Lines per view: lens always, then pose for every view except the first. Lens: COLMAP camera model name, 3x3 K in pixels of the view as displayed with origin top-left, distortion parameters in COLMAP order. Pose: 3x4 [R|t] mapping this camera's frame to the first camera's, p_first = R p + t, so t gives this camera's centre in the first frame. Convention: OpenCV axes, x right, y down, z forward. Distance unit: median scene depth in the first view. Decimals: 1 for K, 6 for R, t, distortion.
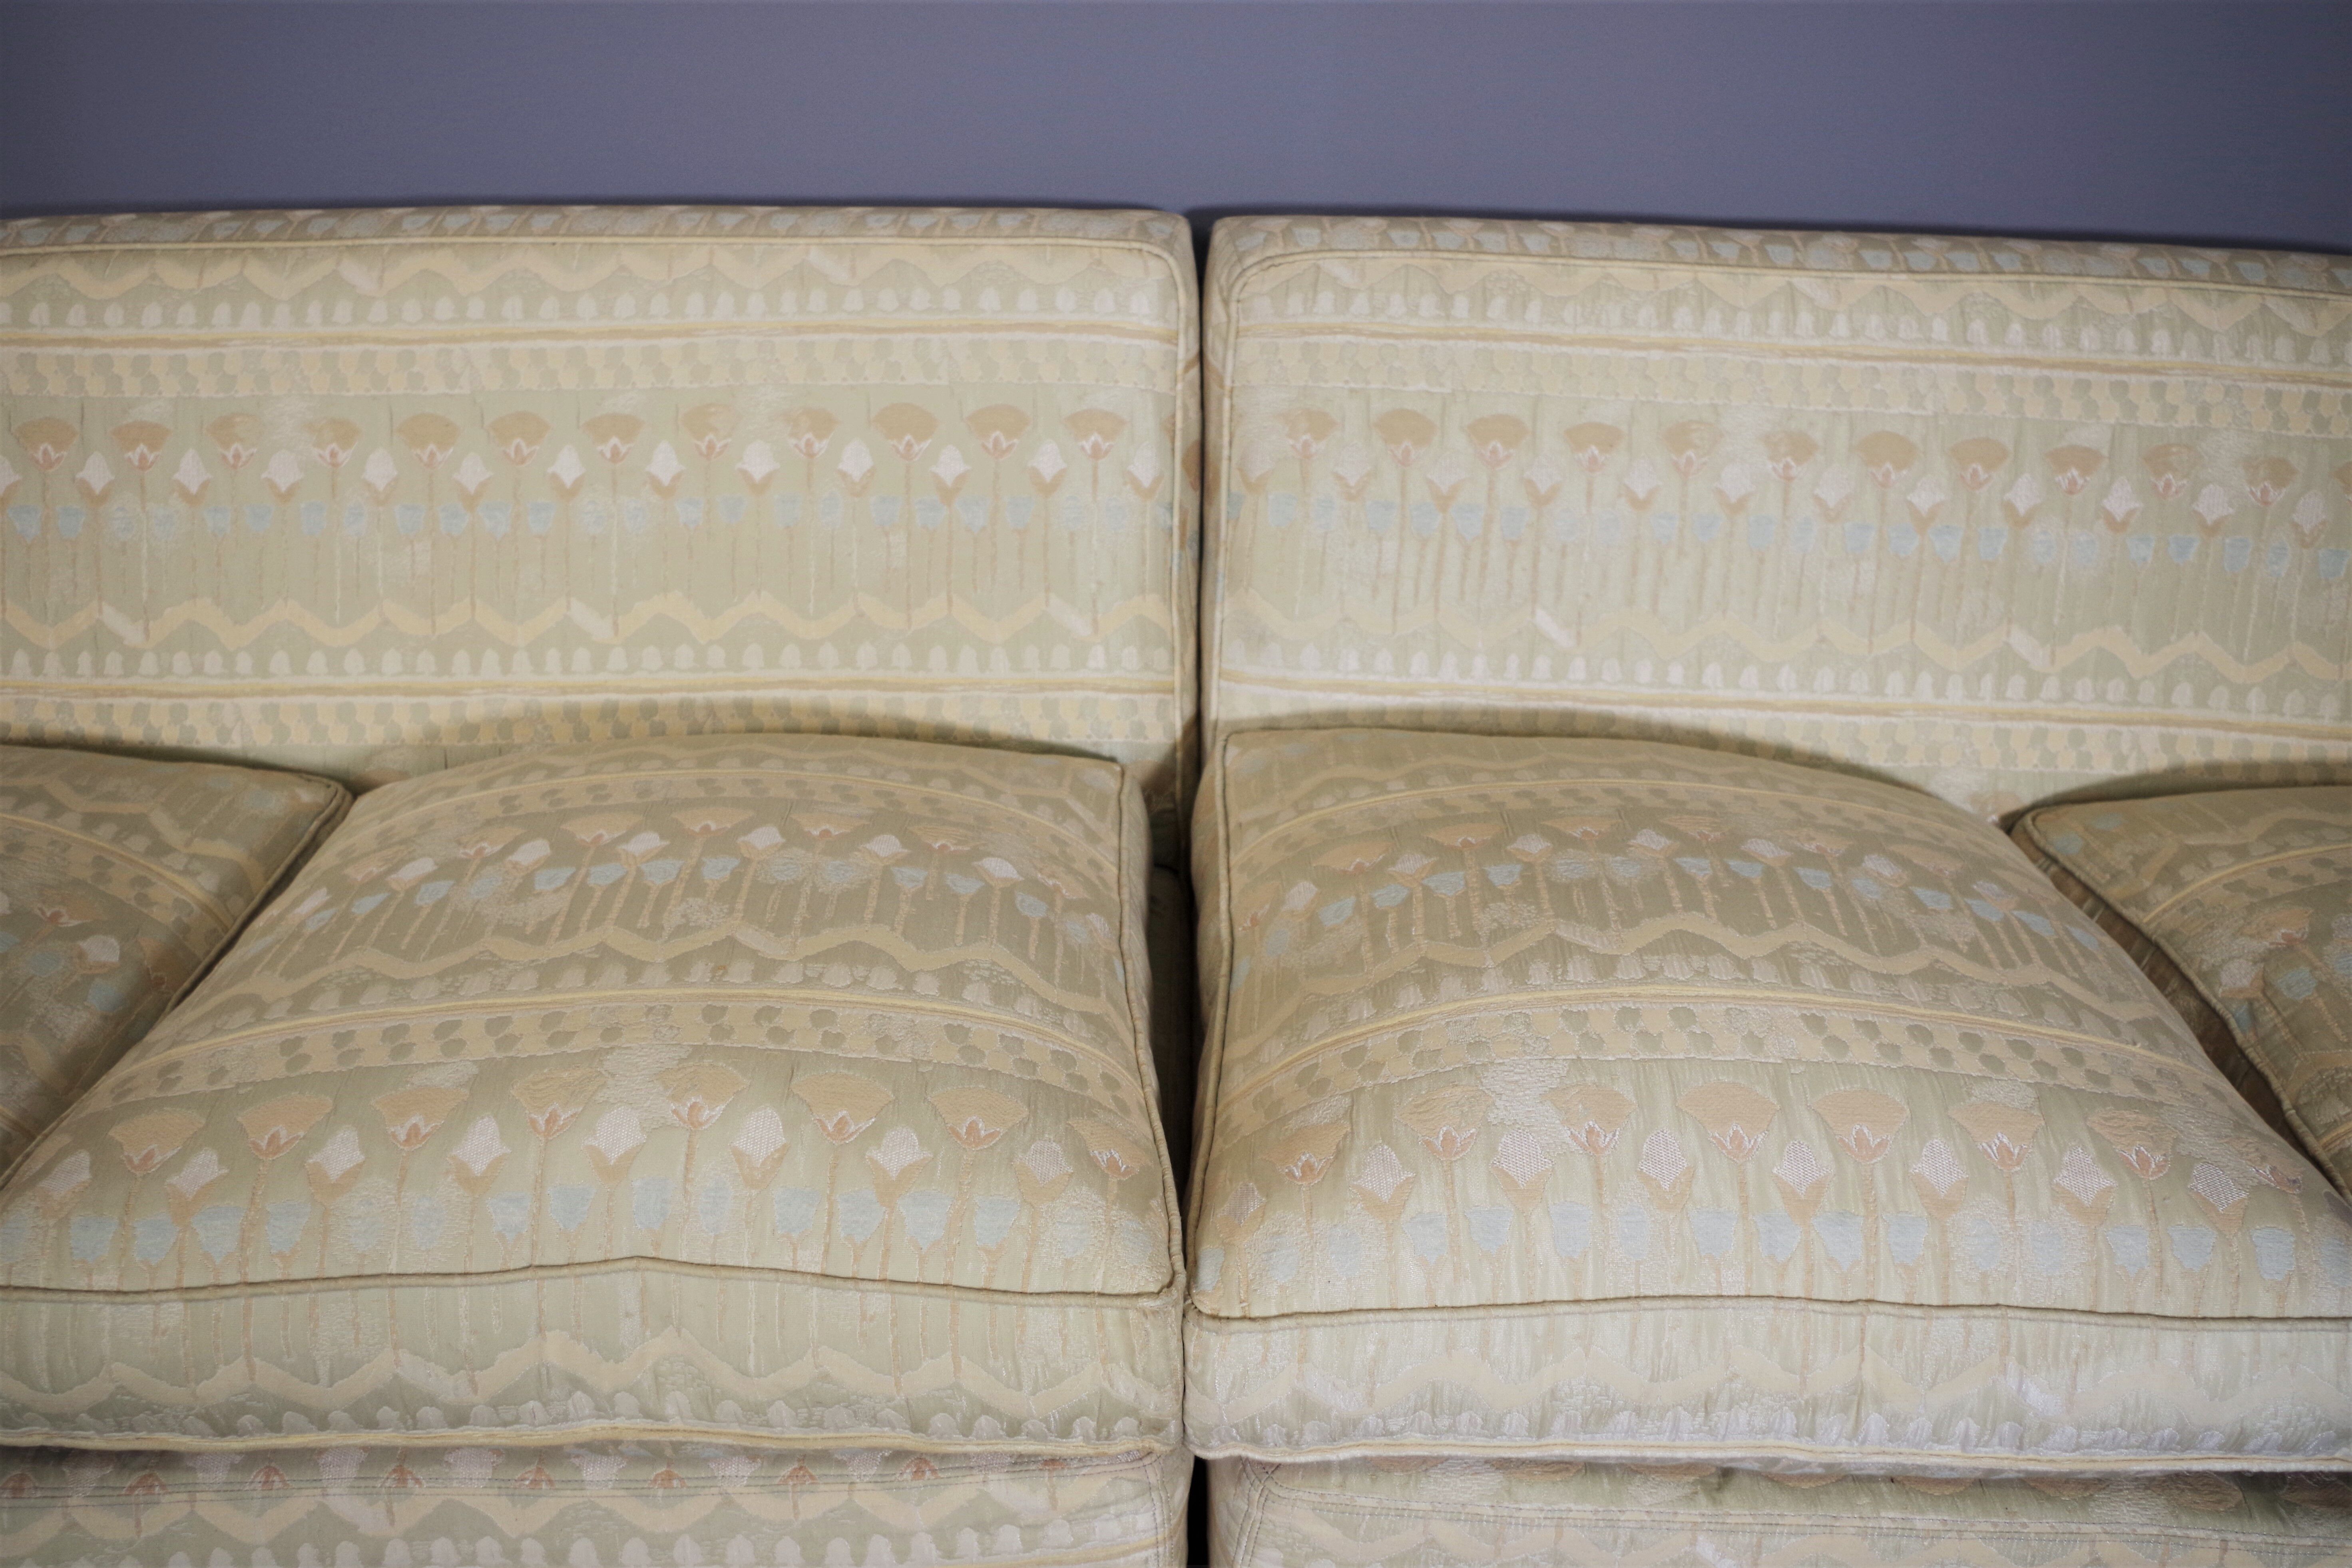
lens RADIAL K [[2109.4, 0, 1174.9], [0, 2109.4, 722.4], [0, 0, 1]] dist [-0.067058, 0.025422]
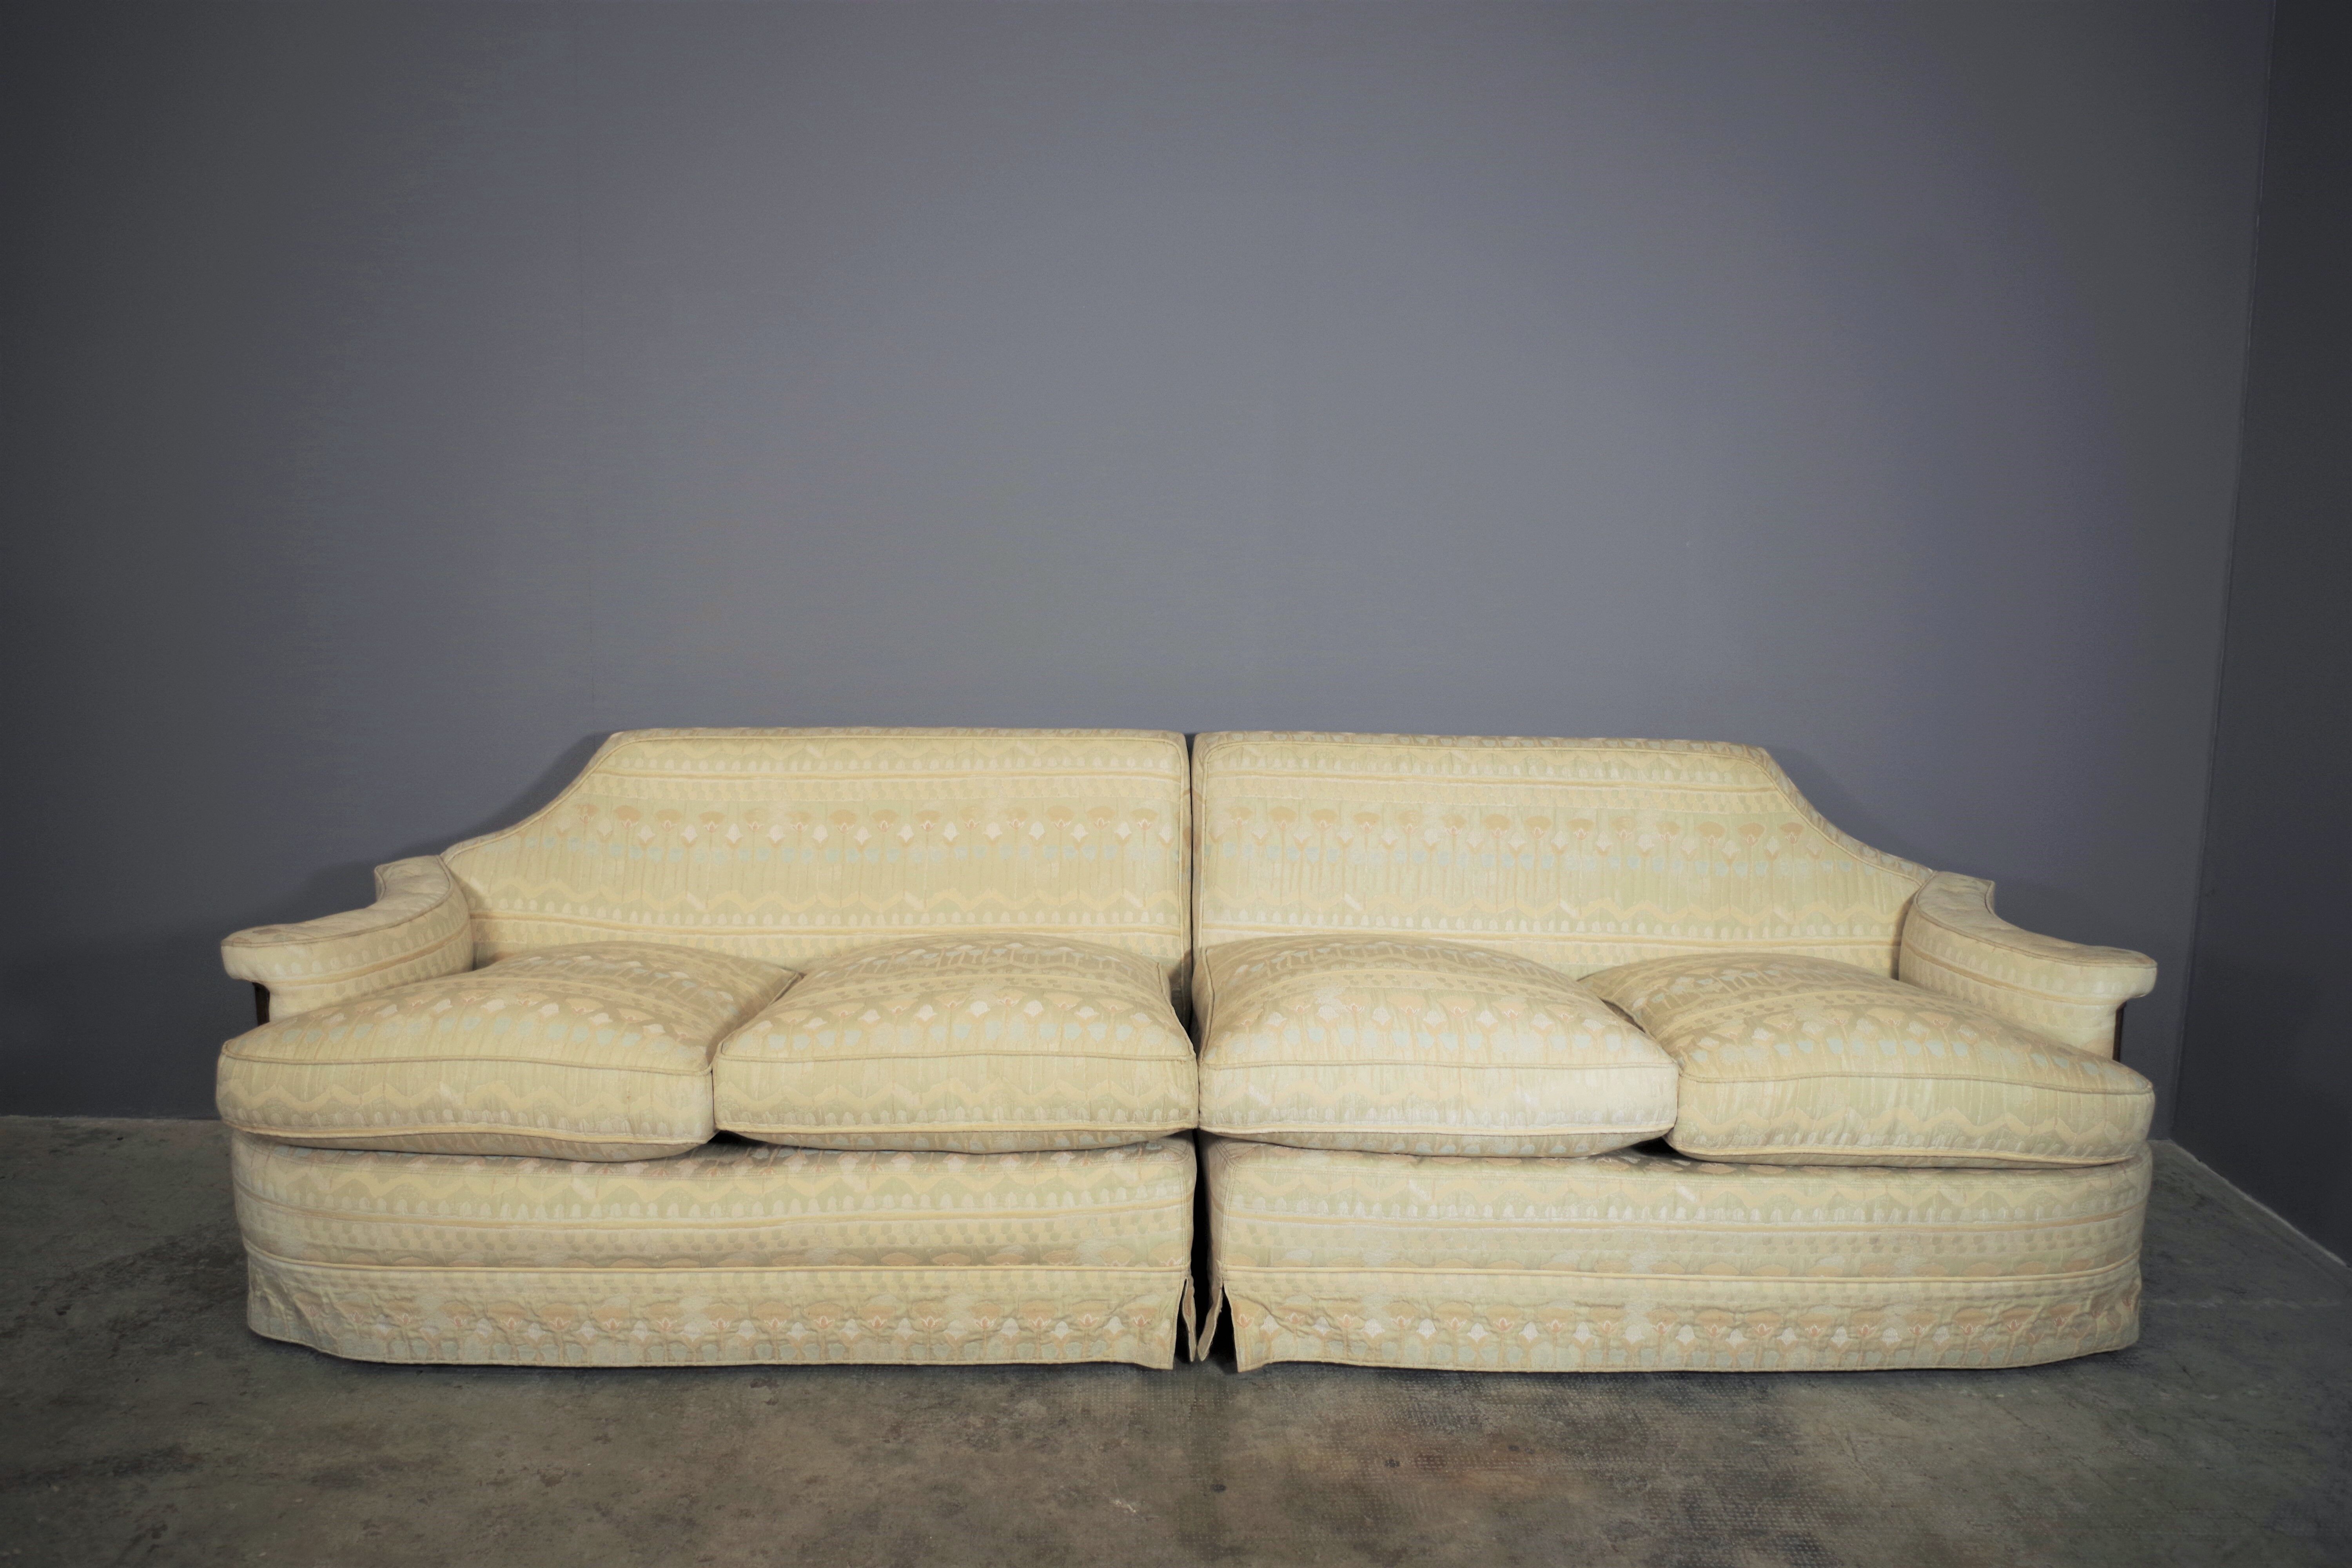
lens RADIAL K [[1755.2, 0, 1168.8], [0, 1755.2, 771.1], [0, 0, 1]] dist [-0.073085, 0.002536]
pose [[0.999783, -0.000580, 0.020830, -0.051466], [0.007396, 0.944398, -0.328720, 0.430449], [-0.019481, 0.328803, 0.944198, -0.780368]]
